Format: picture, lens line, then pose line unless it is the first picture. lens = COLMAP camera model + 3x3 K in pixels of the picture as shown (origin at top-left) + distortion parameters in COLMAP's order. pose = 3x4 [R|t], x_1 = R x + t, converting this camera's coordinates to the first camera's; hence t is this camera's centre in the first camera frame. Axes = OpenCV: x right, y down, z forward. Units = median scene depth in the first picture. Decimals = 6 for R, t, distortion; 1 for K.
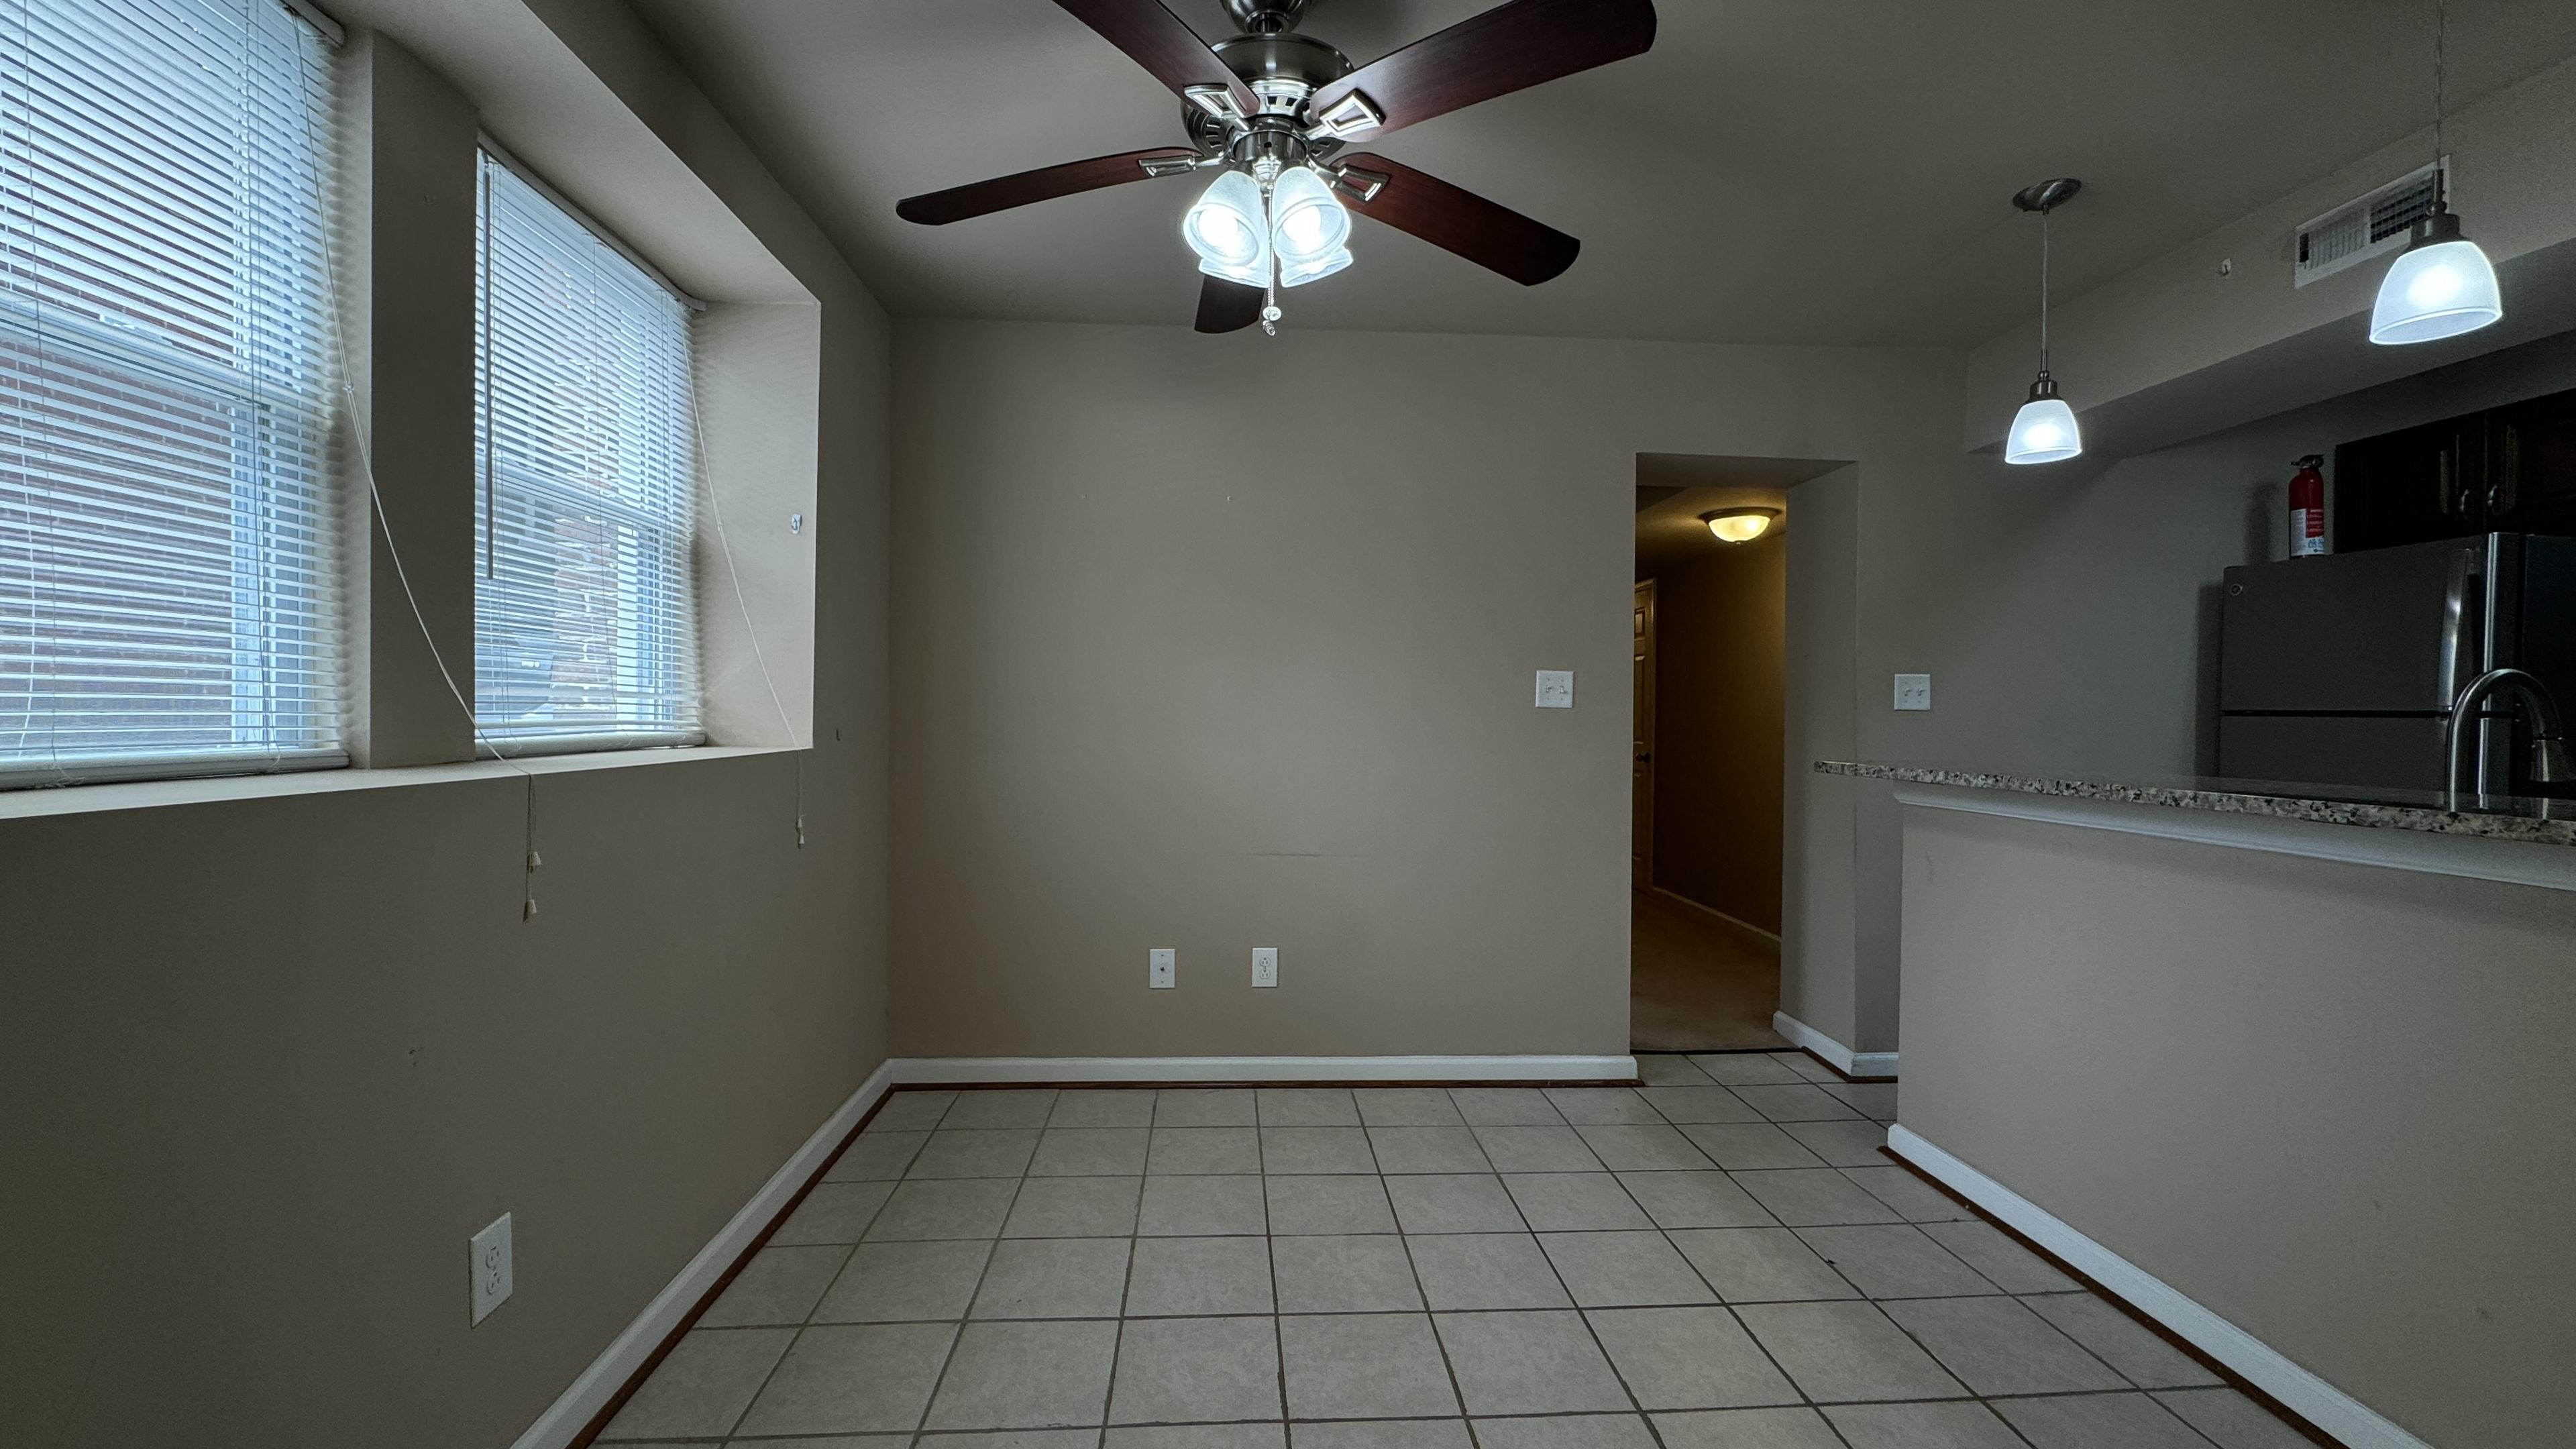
lens RADIAL K [[1029.3, 0, 1282.2], [0, 1029.3, 727.8], [0, 0, 1]] dist [-0.001738, 0.000453]
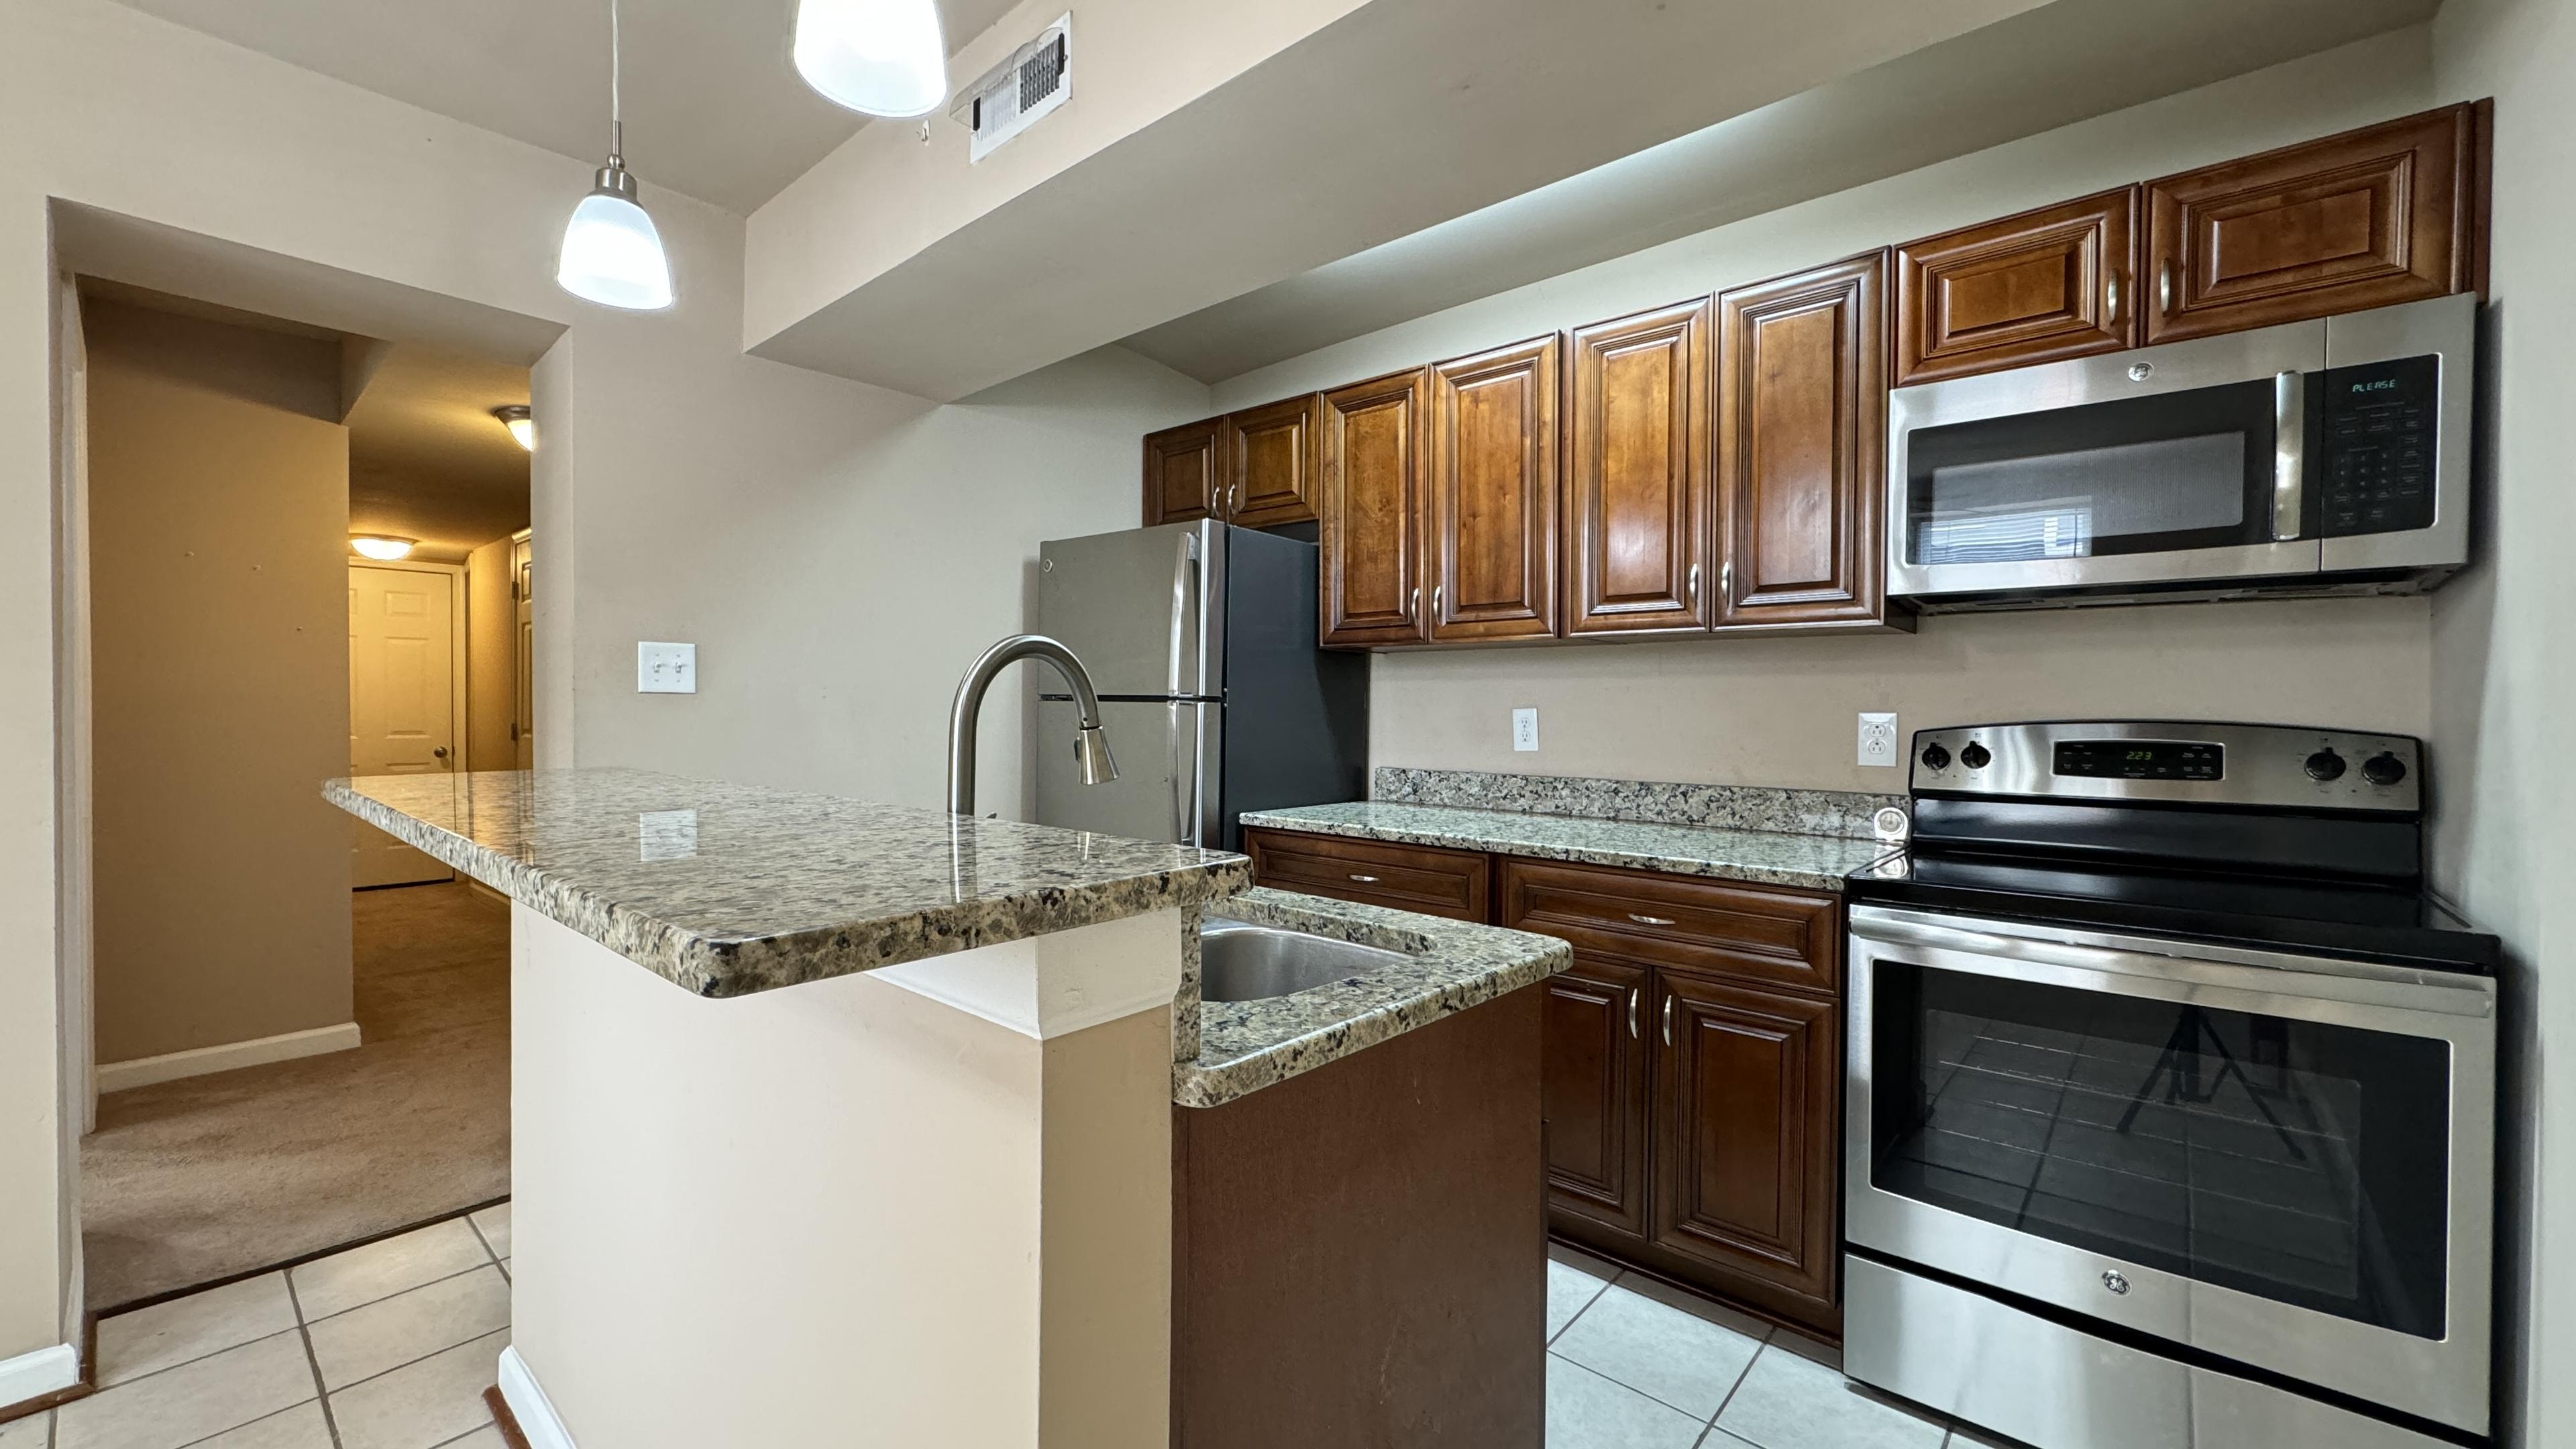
lens RADIAL K [[1029.3, 0, 1287.1], [0, 1029.3, 720.8], [0, 0, 1]] dist [-0.001738, 0.000453]
pose [[0.705586, -0.011165, 0.708536, 0.415097], [0.006774, 0.999936, 0.009010, -0.000772], [-0.708592, -0.001558, 0.705617, 0.185702]]
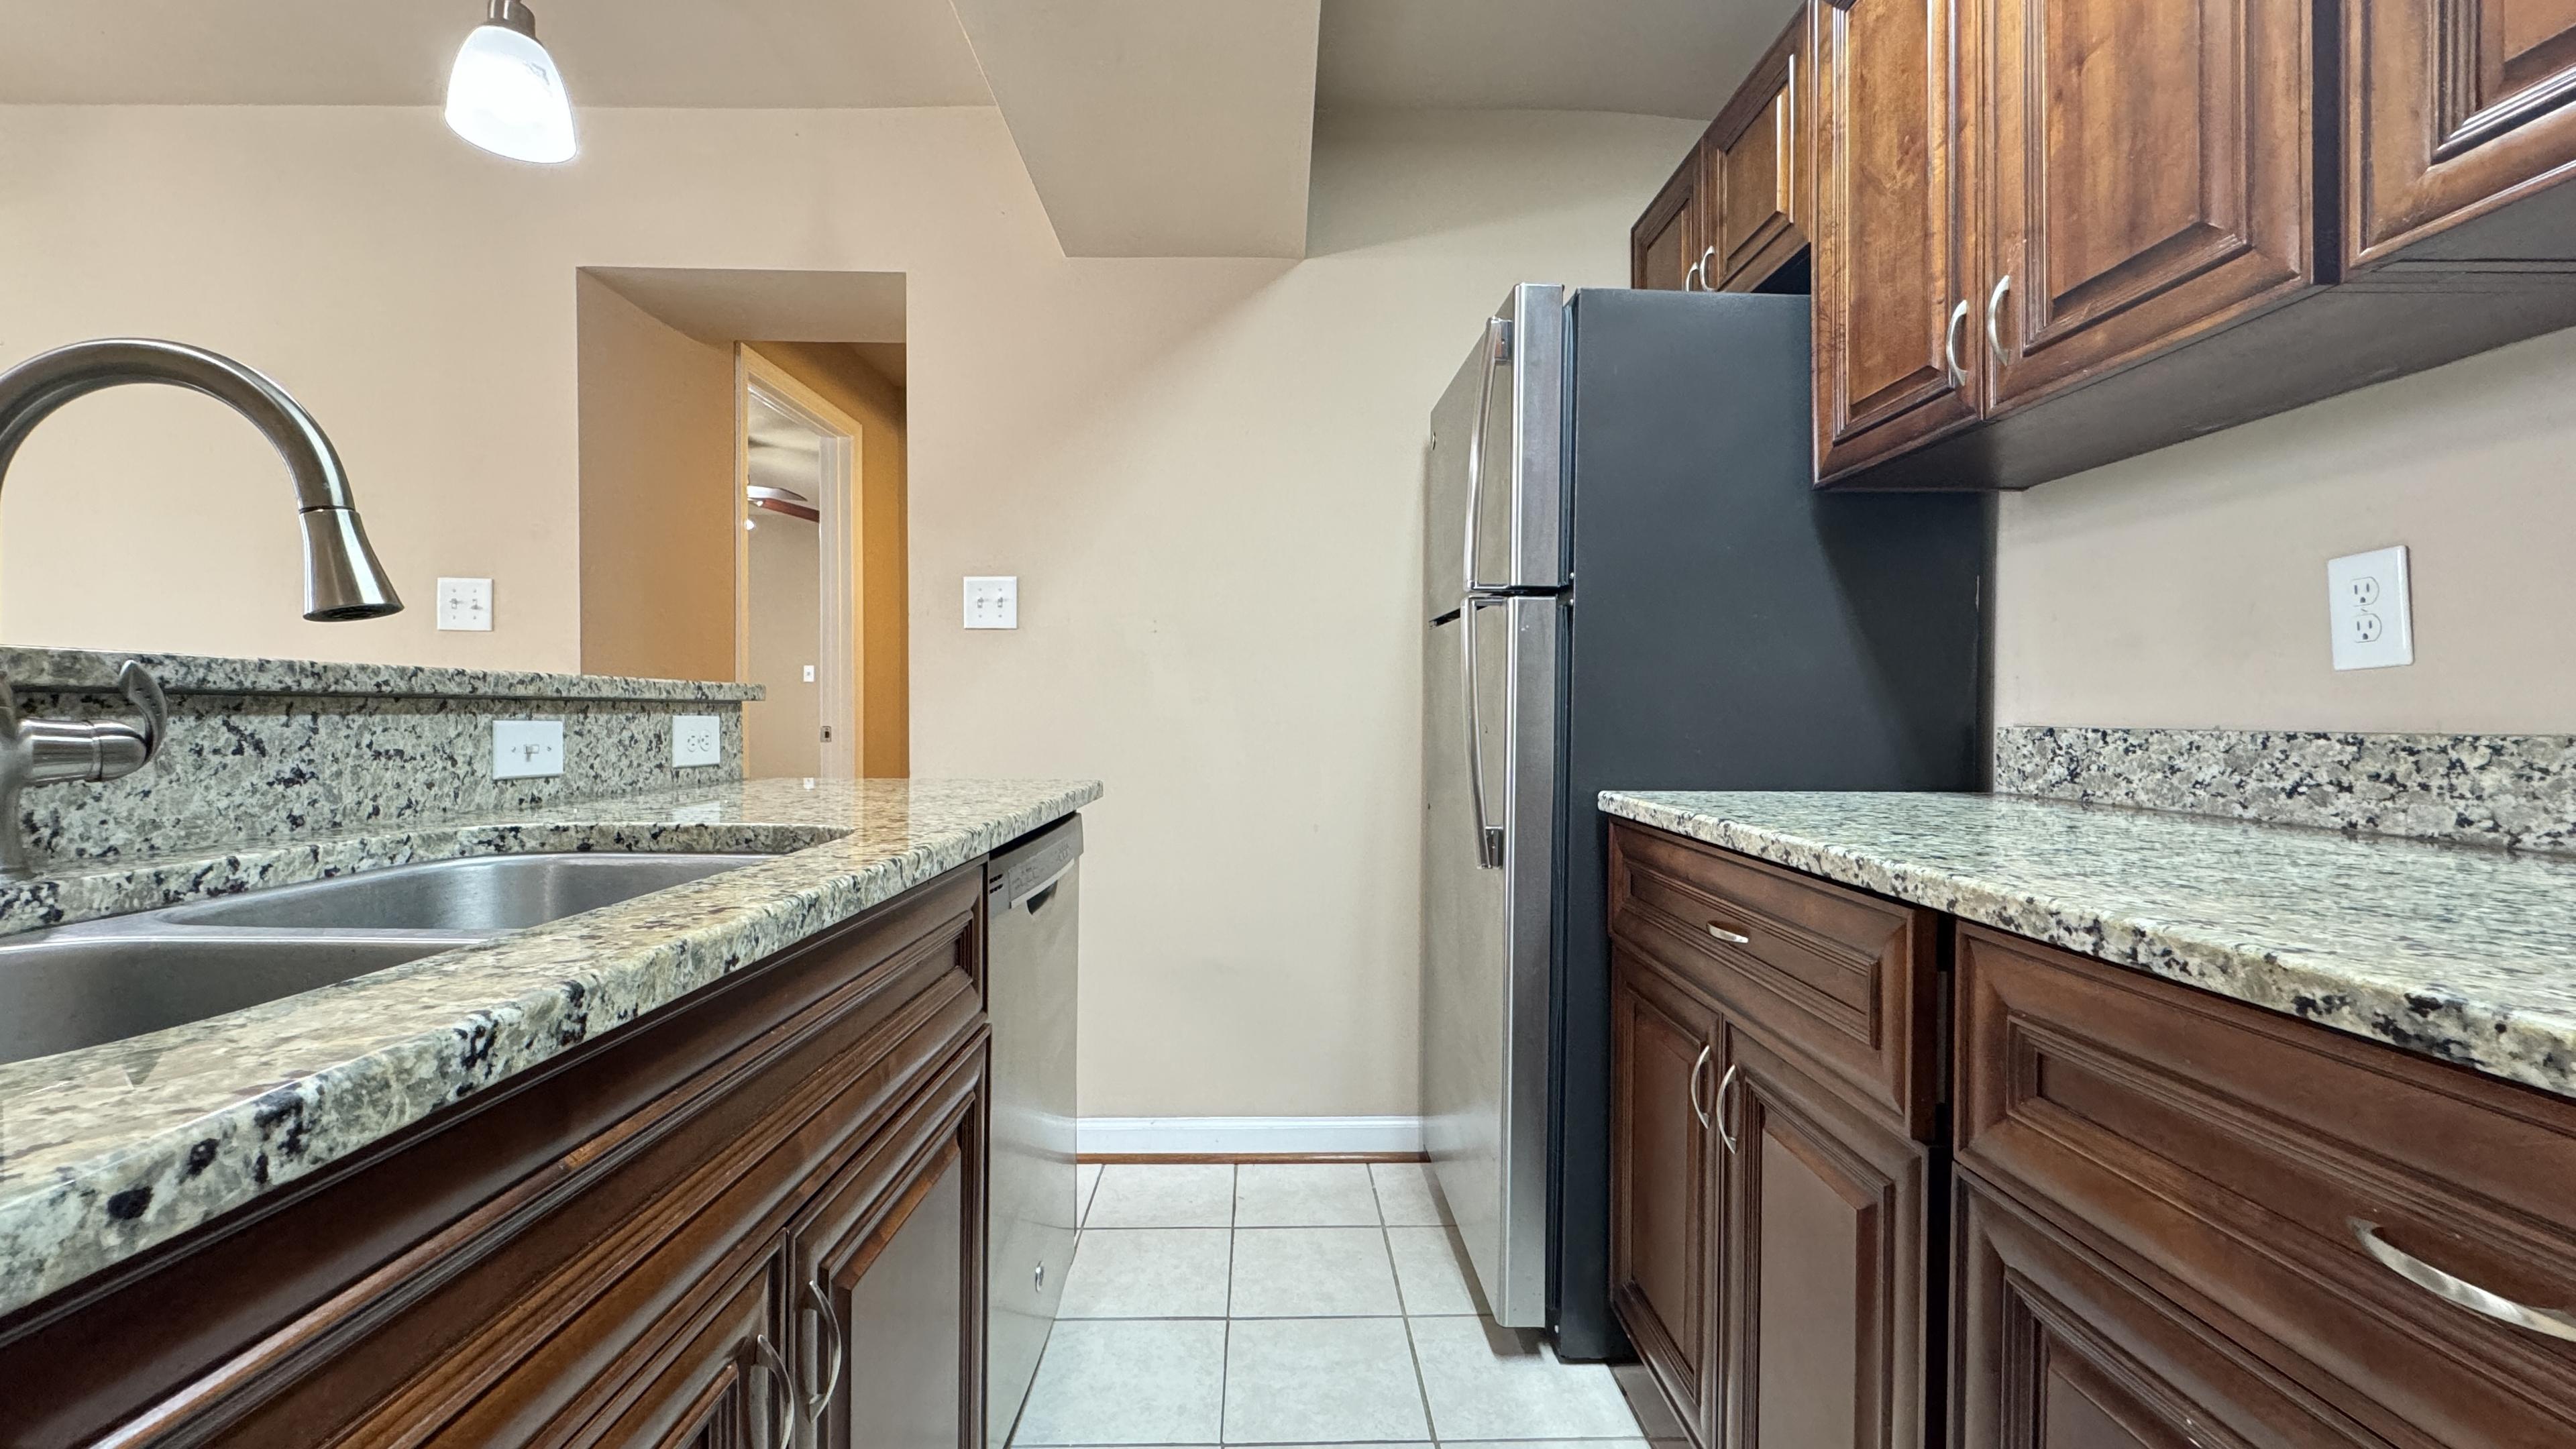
lens RADIAL K [[1029.3, 0, 1291.6], [0, 1029.3, 722.4], [0, 0, 1]] dist [-0.001738, 0.000453]
pose [[0.999061, -0.006220, -0.042871, 0.858642], [0.006012, 0.999969, -0.004996, 0.051349], [0.042901, 0.004734, 0.999068, 0.324344]]
